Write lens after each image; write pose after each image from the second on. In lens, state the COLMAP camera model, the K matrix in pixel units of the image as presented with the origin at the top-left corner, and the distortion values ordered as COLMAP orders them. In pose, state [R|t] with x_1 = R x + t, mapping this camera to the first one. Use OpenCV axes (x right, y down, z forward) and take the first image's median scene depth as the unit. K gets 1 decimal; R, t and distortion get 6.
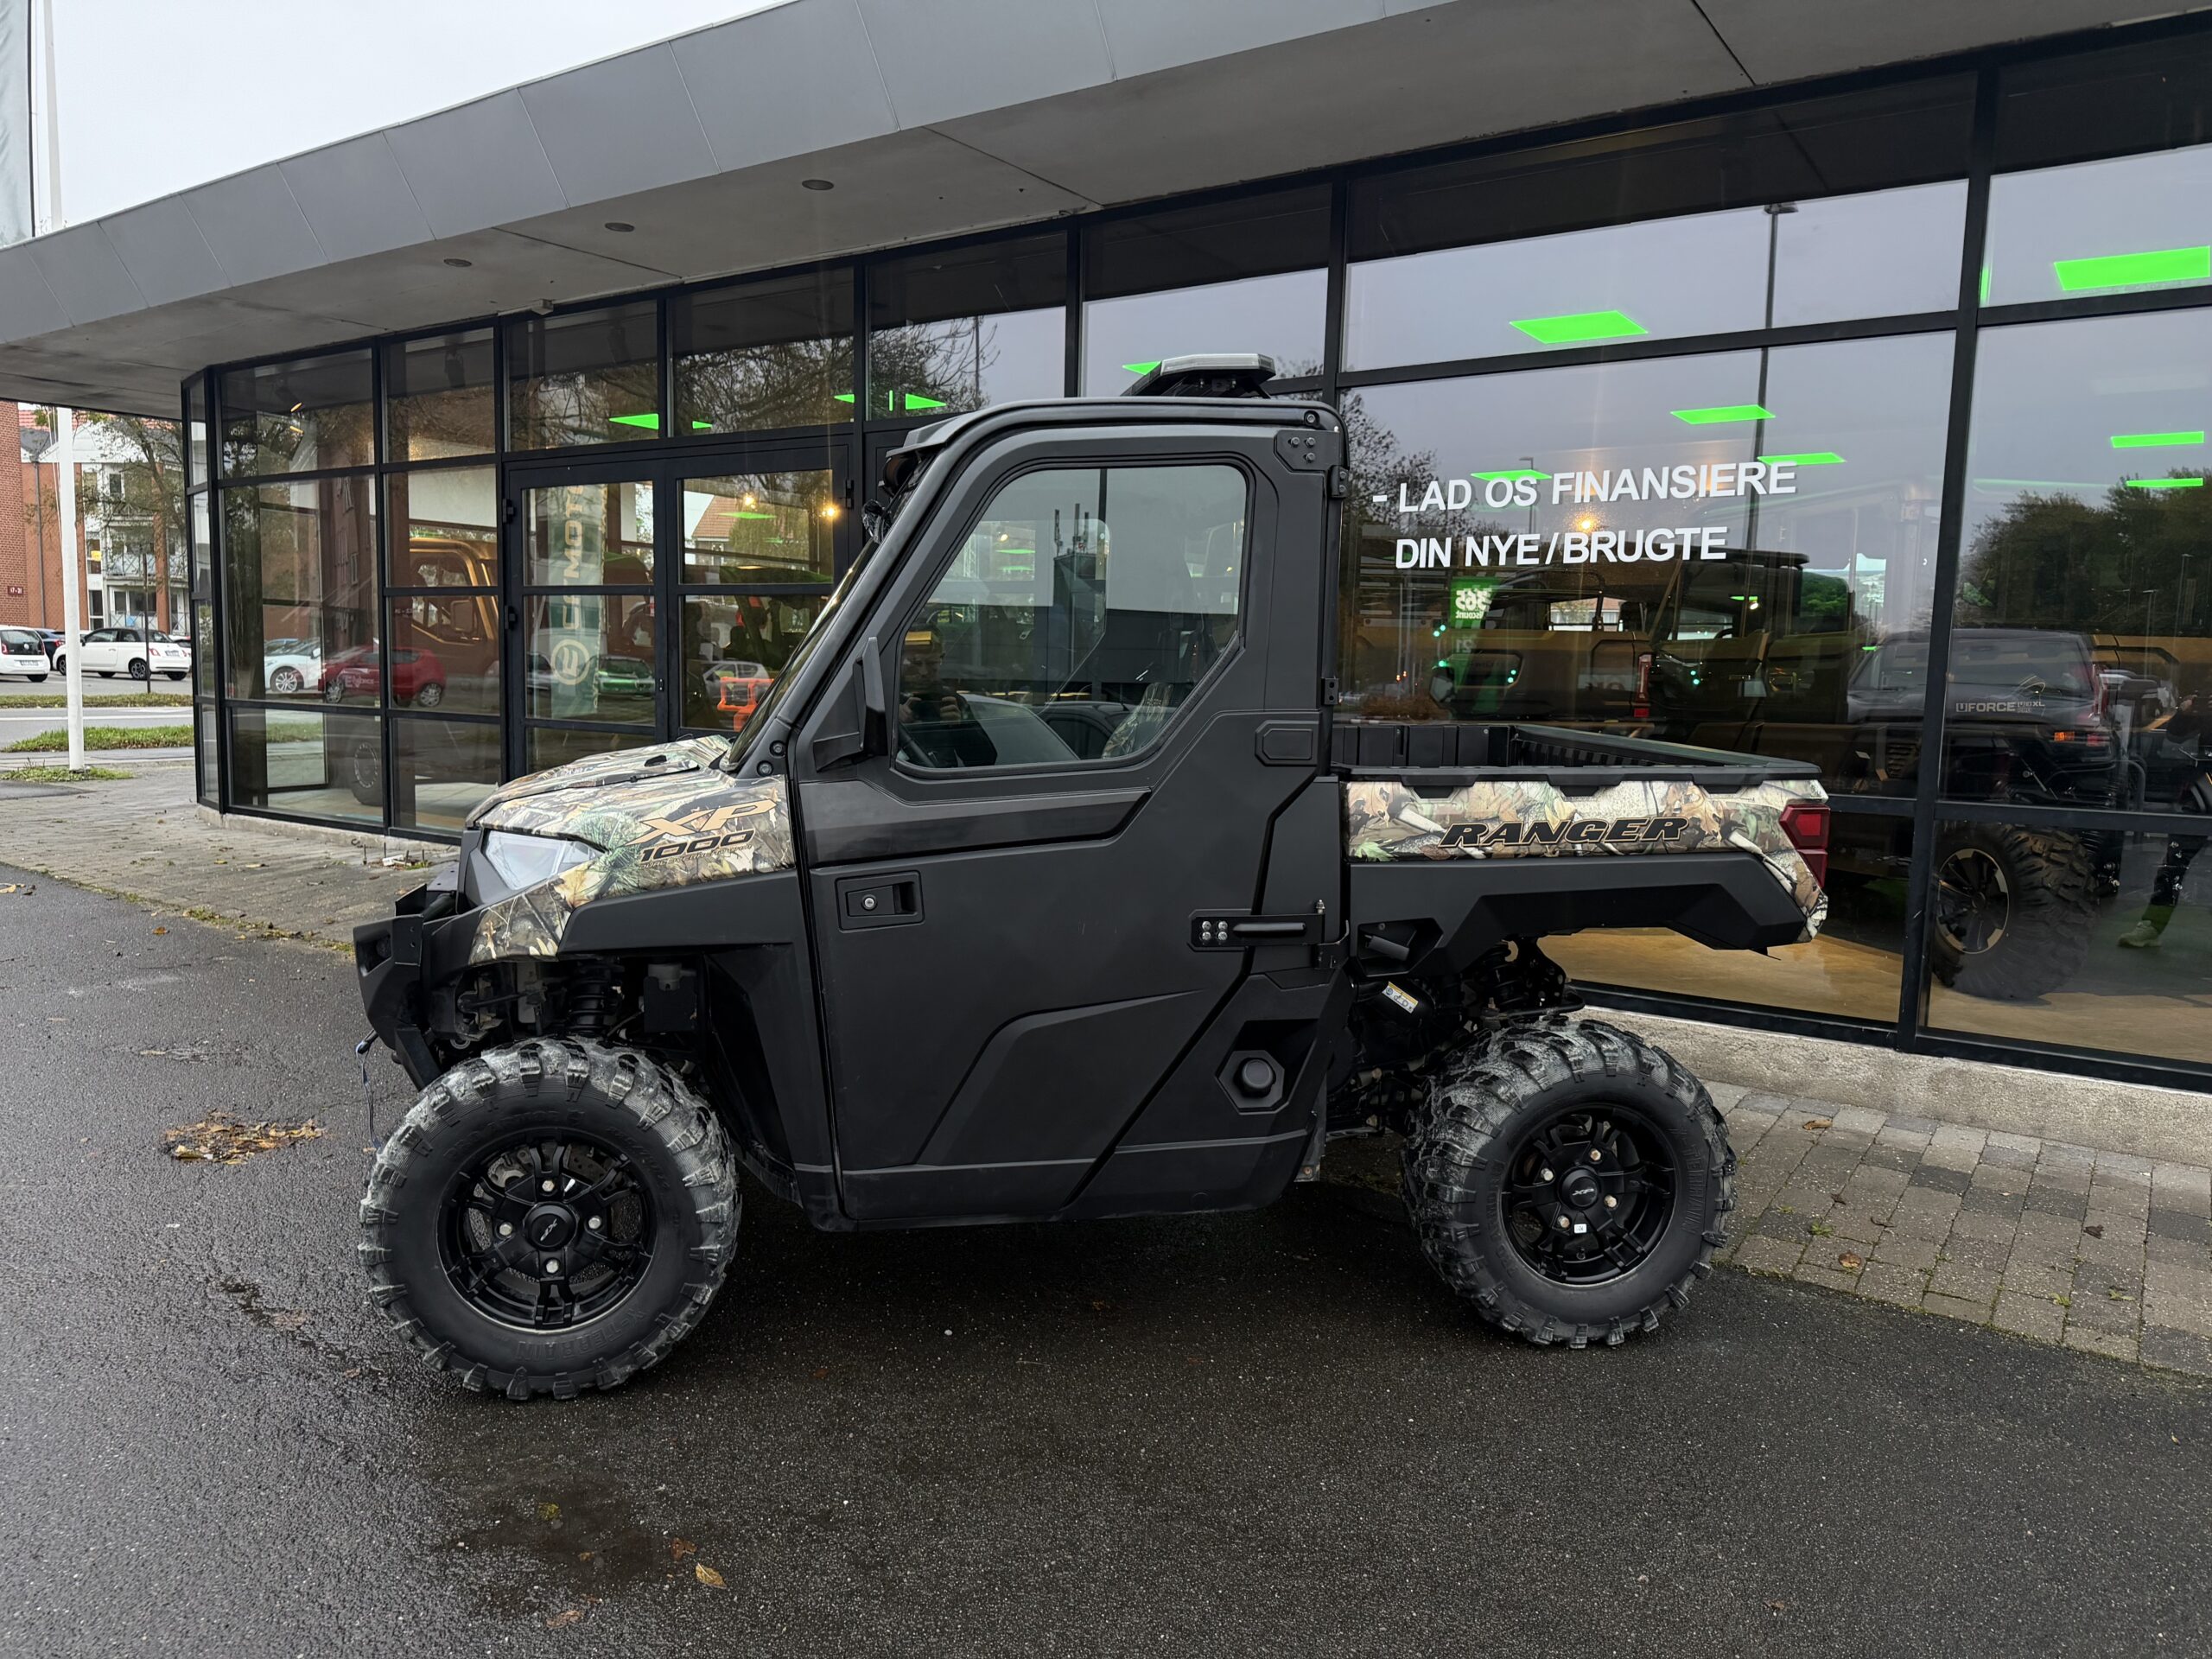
lens RADIAL K [[1541.2, 0, 1106.3], [0, 1541.2, 838.8], [0, 0, 1]] dist [0.119400, -0.174673]
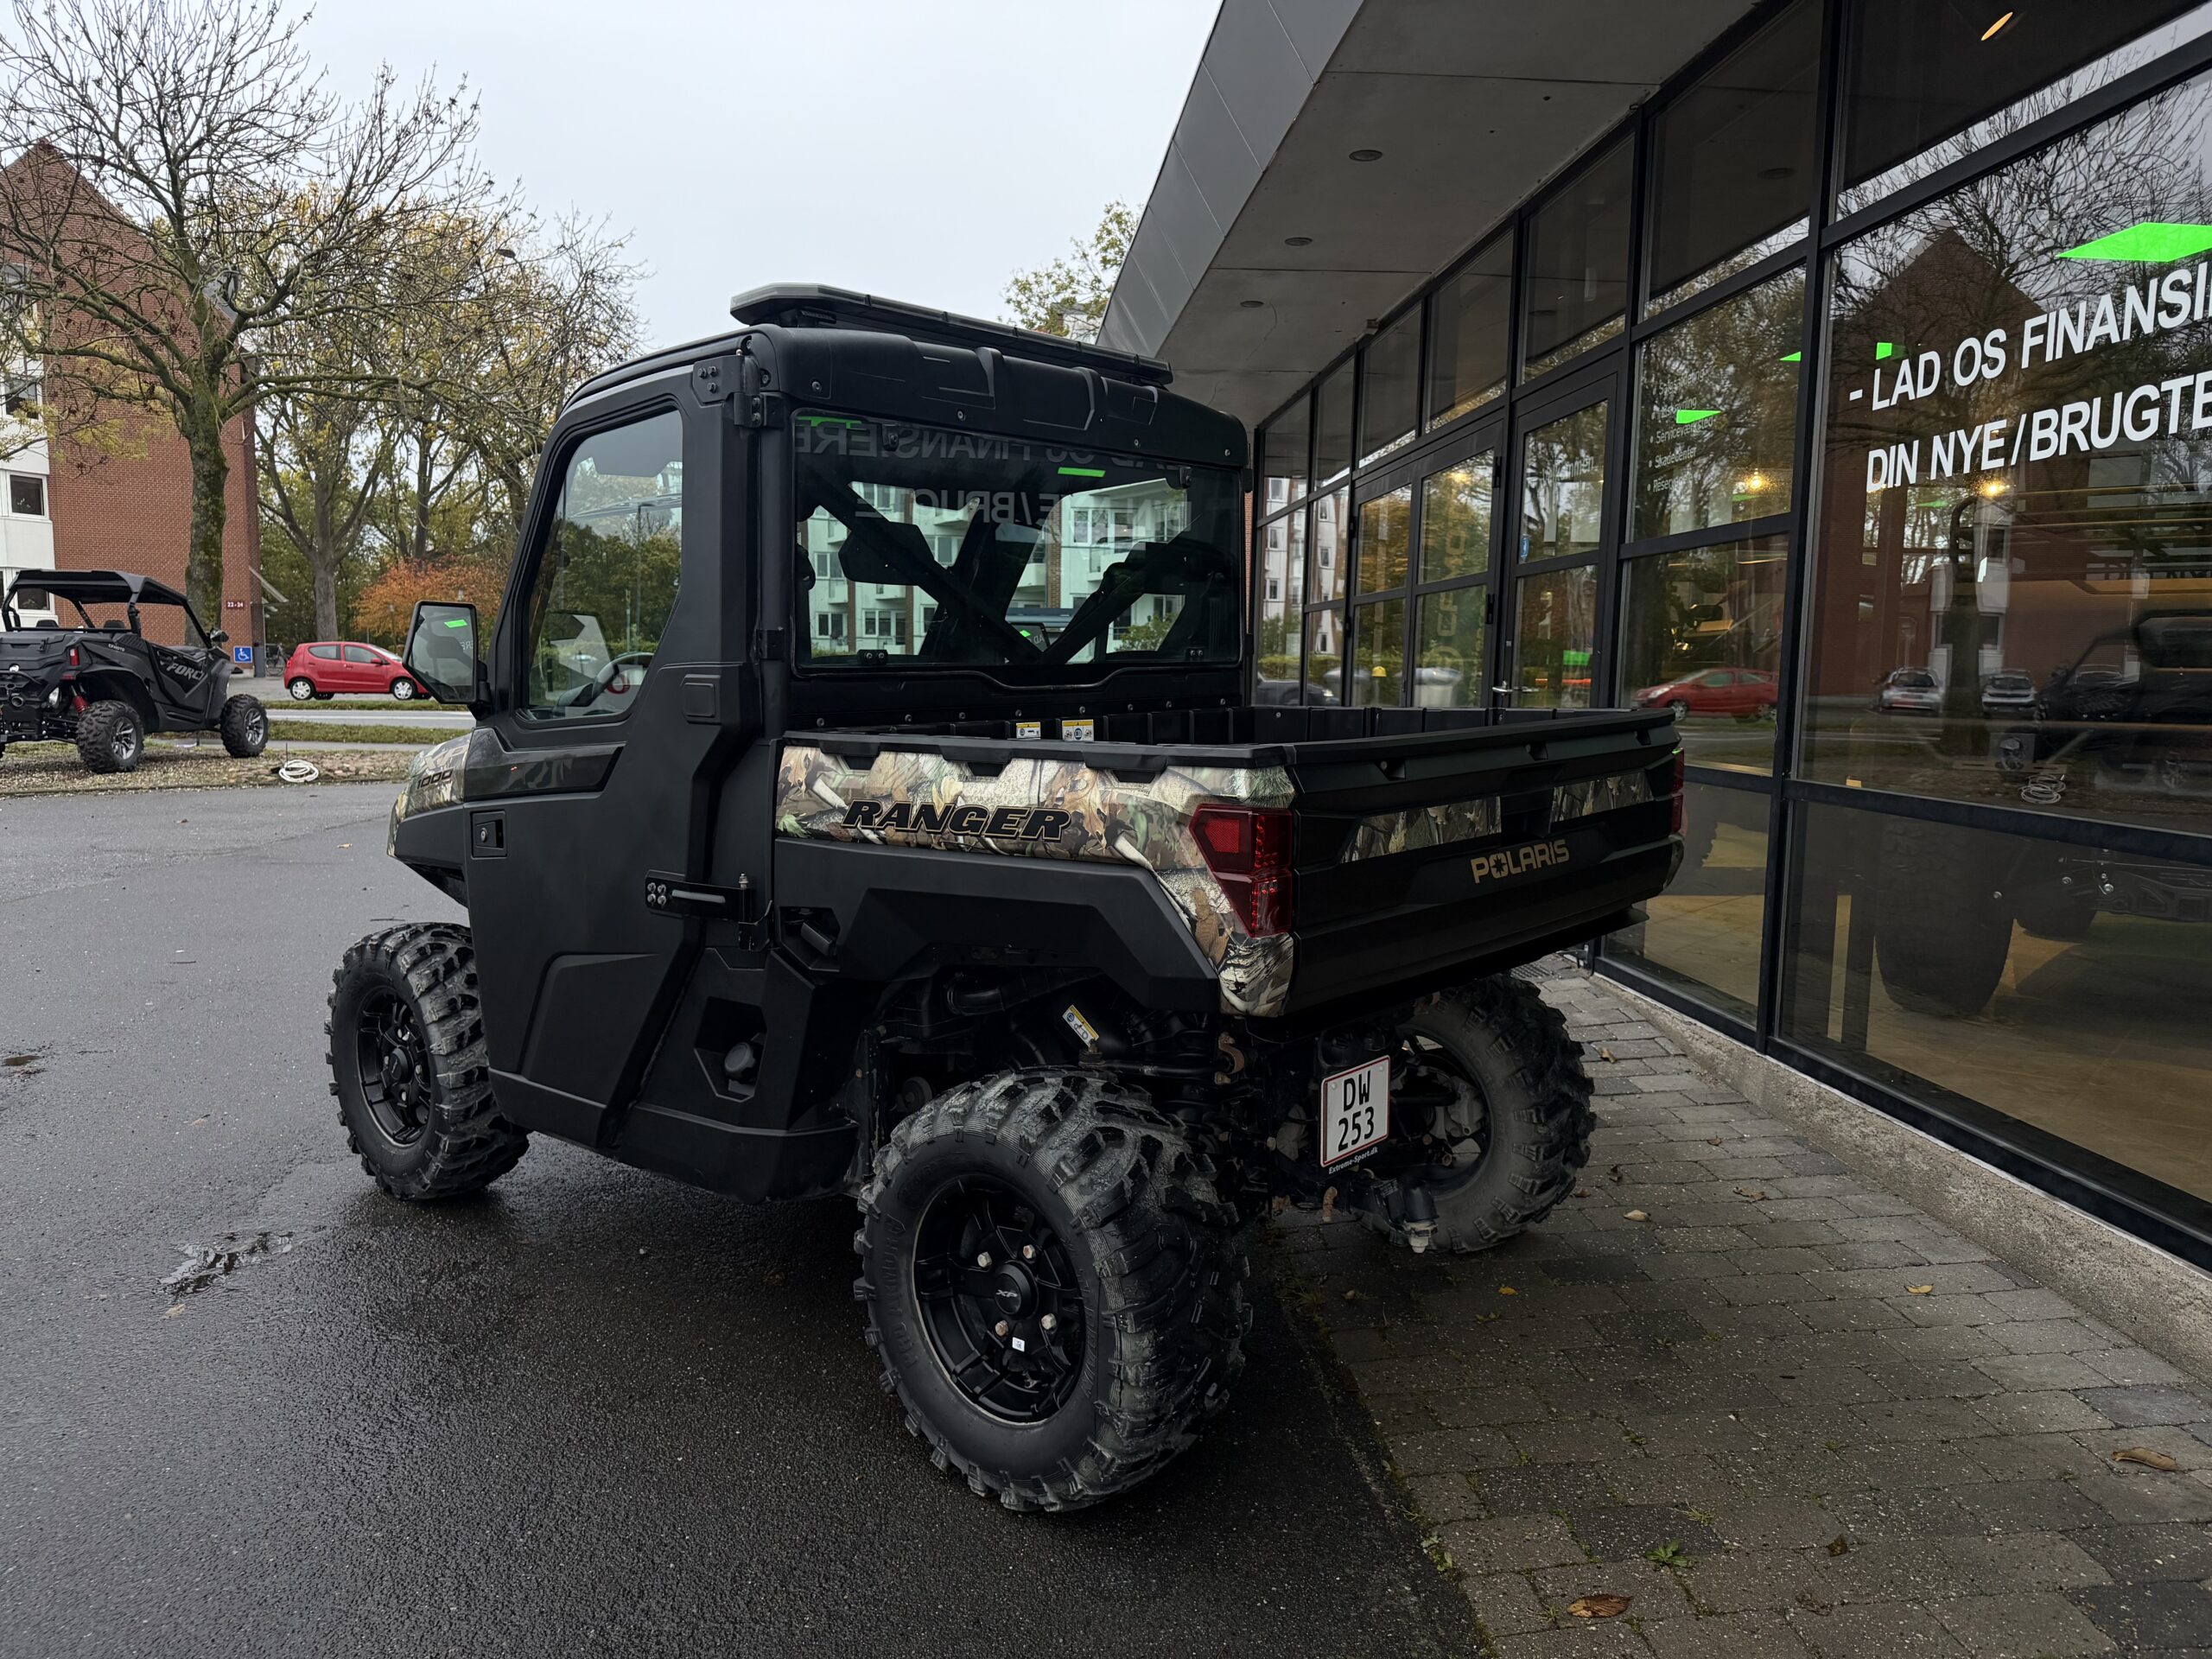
lens RADIAL K [[1555.2, 0, 1098.9], [0, 1555.2, 817.4], [0, 0, 1]] dist [0.058725, -0.061314]
pose [[0.634671, 0.060330, -0.770424, 0.587113], [-0.082006, 0.996577, 0.010484, -0.012134], [0.768419, 0.056525, 0.637446, 0.344016]]
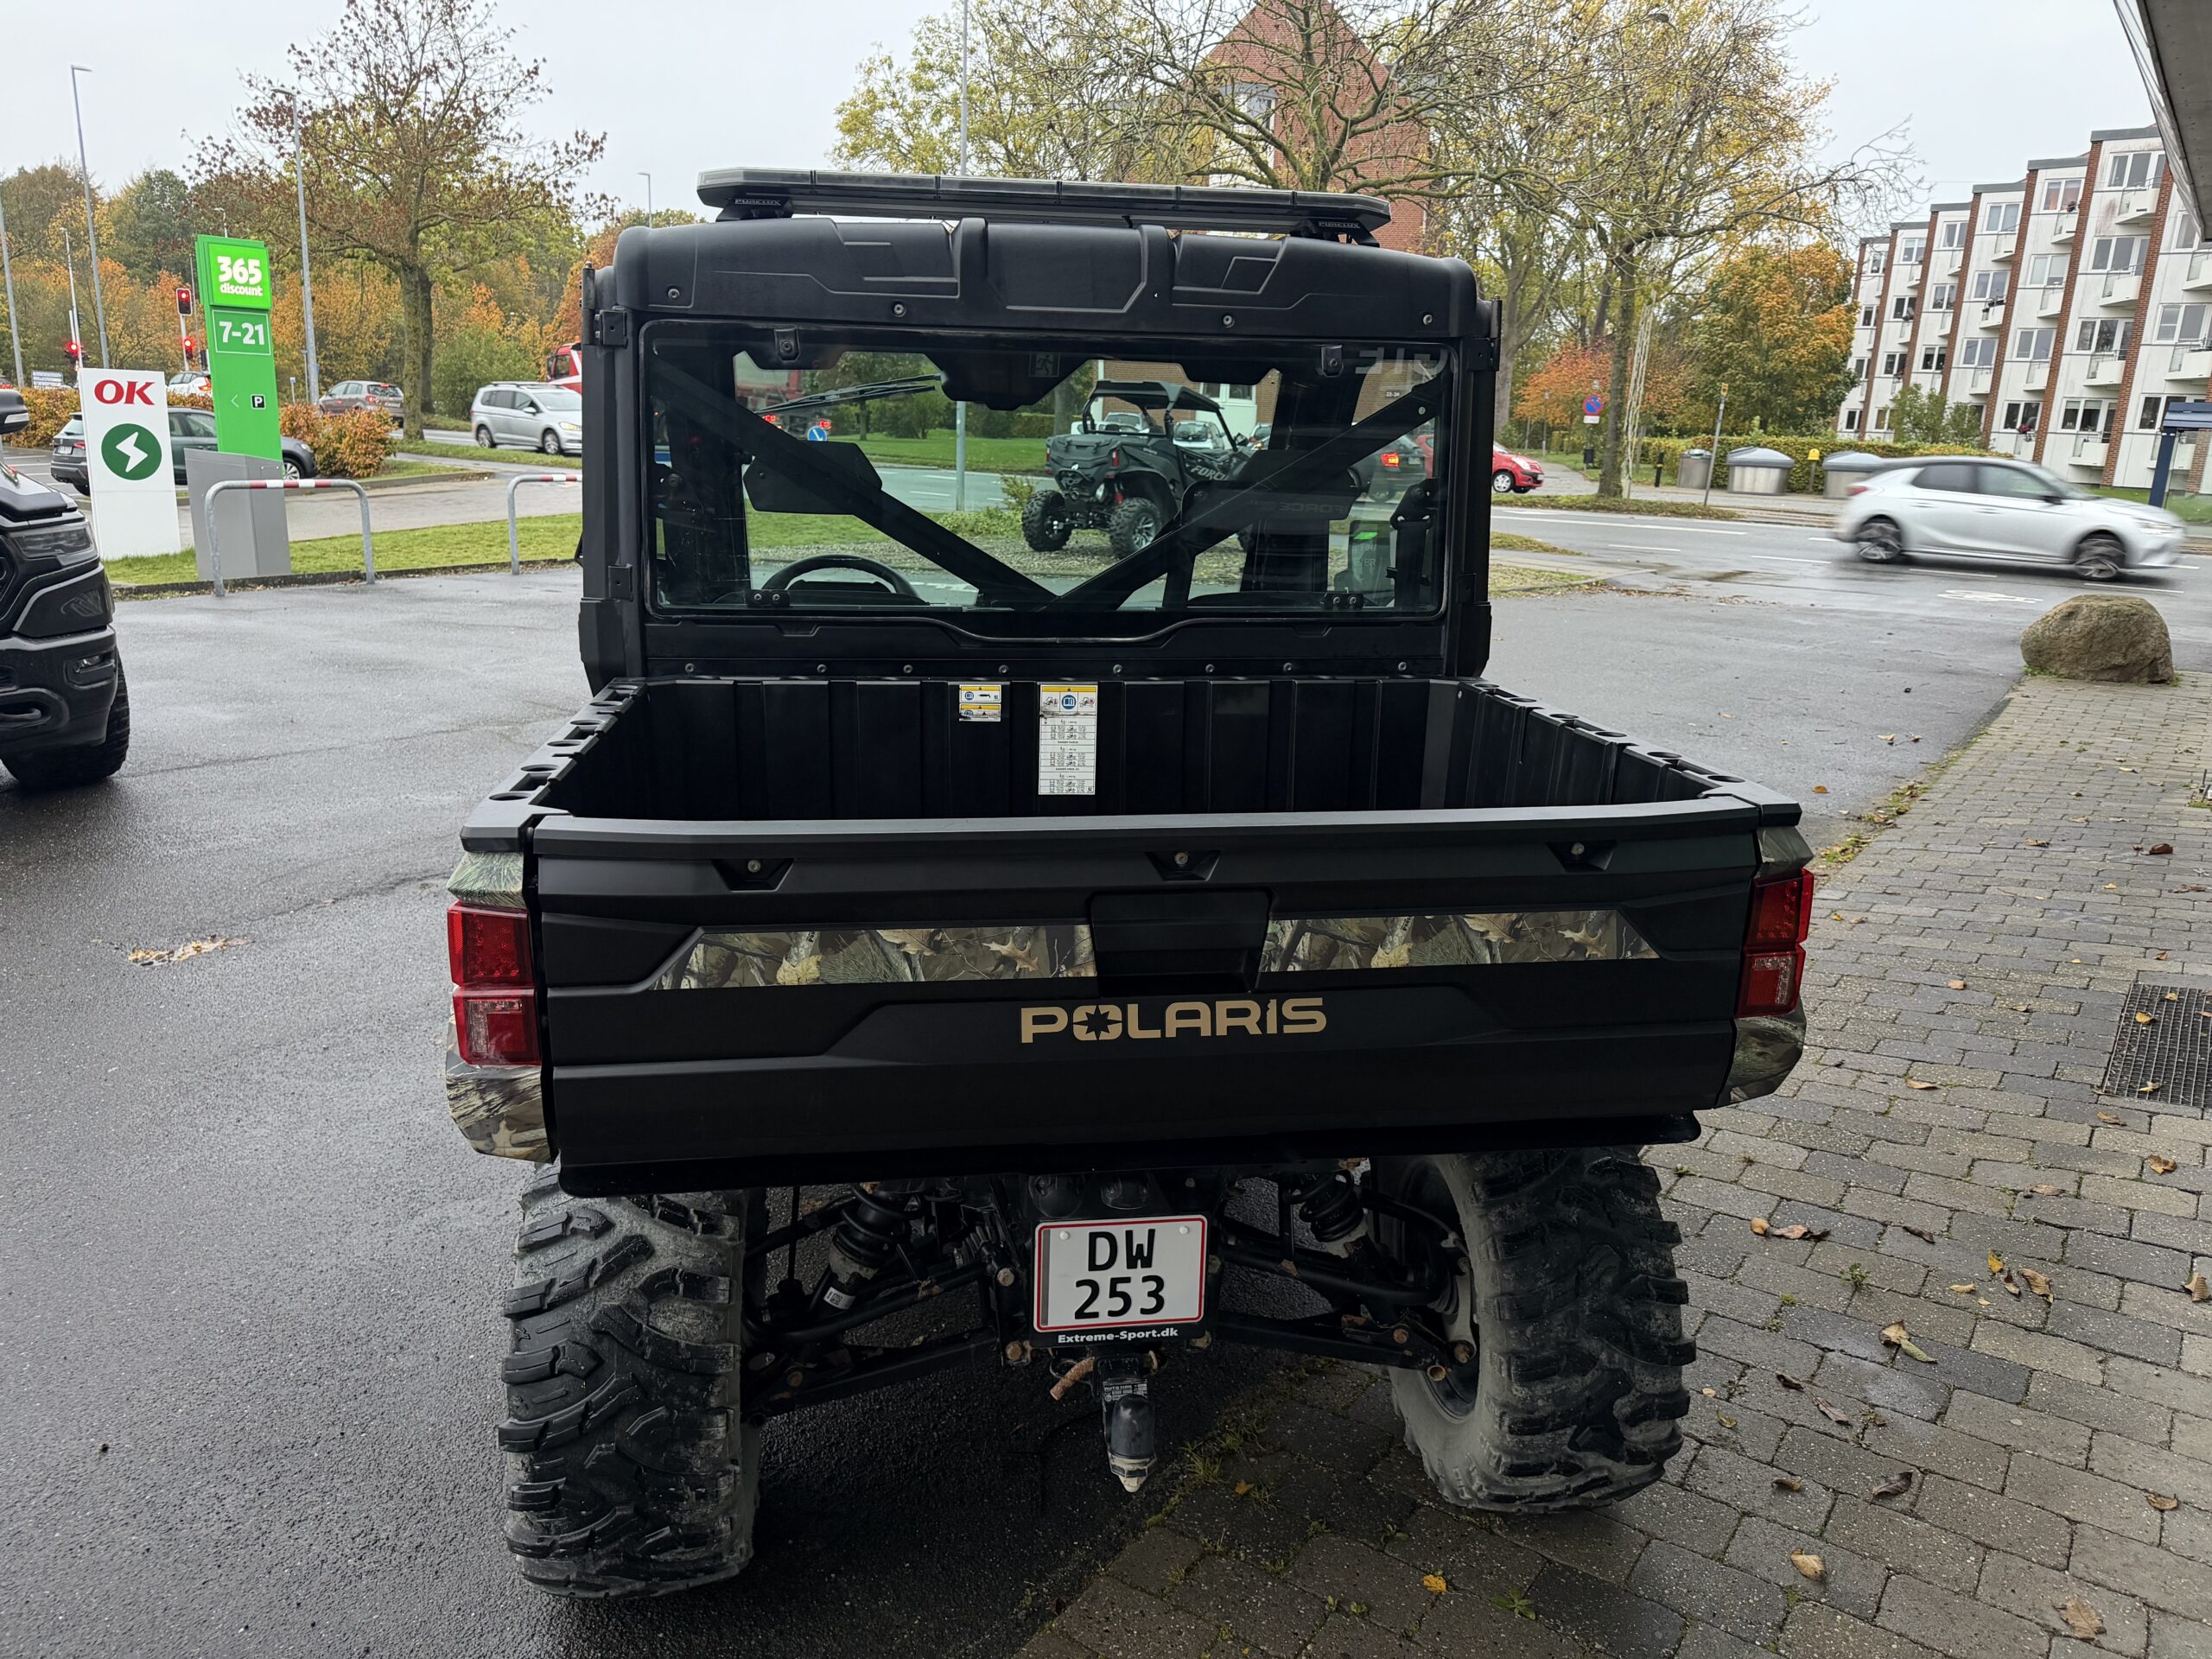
lens RADIAL K [[1555.2, 0, 1098.9], [0, 1555.2, 817.4], [0, 0, 1]] dist [0.058725, -0.061314]
pose [[-0.034898, 0.224266, -0.973903, 0.598802], [-0.145965, 0.962903, 0.226964, -0.134134], [0.988674, 0.150076, -0.000869, 0.812166]]
